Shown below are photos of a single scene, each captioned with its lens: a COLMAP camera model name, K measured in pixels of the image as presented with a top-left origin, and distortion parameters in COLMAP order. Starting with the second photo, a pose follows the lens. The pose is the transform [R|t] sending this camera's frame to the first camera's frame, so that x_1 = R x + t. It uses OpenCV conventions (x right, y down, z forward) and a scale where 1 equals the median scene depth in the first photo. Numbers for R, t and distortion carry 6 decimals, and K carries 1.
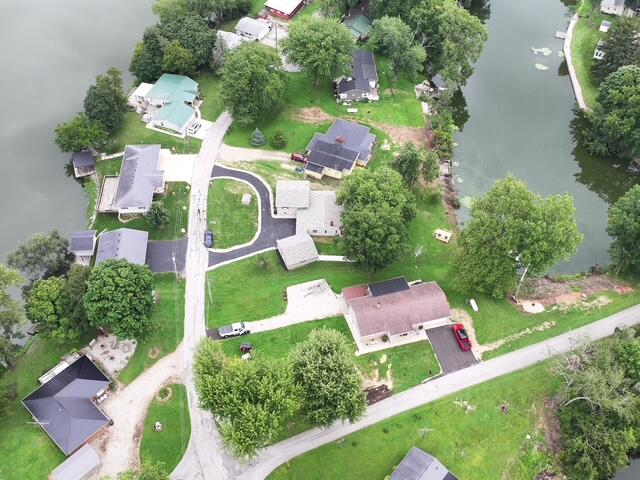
lens RADIAL K [[682.7, 0, 318.8], [0, 682.7, 244.0], [0, 0, 1]] dist [0.006163, 0.000000]
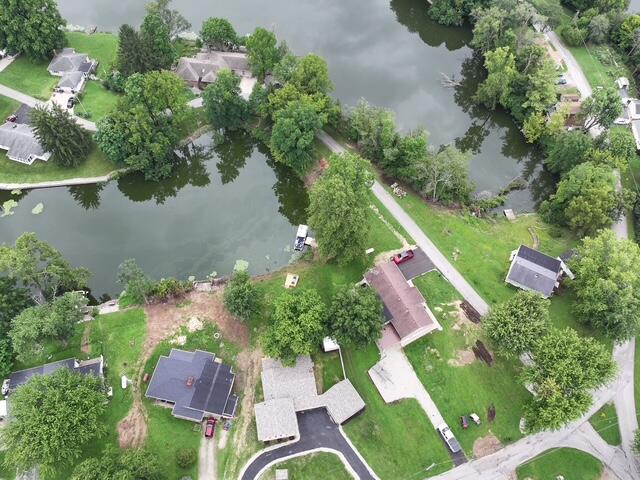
lens RADIAL K [[515.1, 0, 319.3], [0, 515.1, 240.4], [0, 0, 1]] dist [0.003913, 0.006425]
pose [[-0.191153, -0.845319, 0.498896, -0.205870], [0.741650, 0.208558, 0.637542, -0.558963], [-0.642974, 0.491874, 0.587064, 0.445748]]
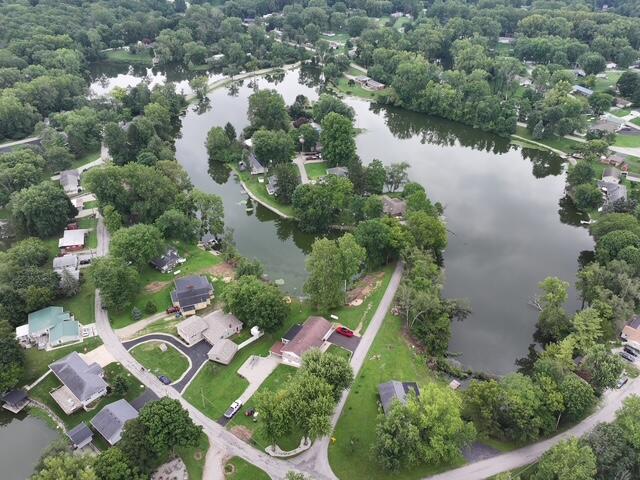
lens RADIAL K [[515.1, 0, 322.4], [0, 515.1, 242.1], [0, 0, 1]] dist [0.003913, 0.006425]
pose [[0.695758, -0.393857, 0.600665, -0.453434], [0.552662, 0.827690, -0.097437, 0.040261], [-0.458788, 0.399757, 0.793542, -0.071279]]
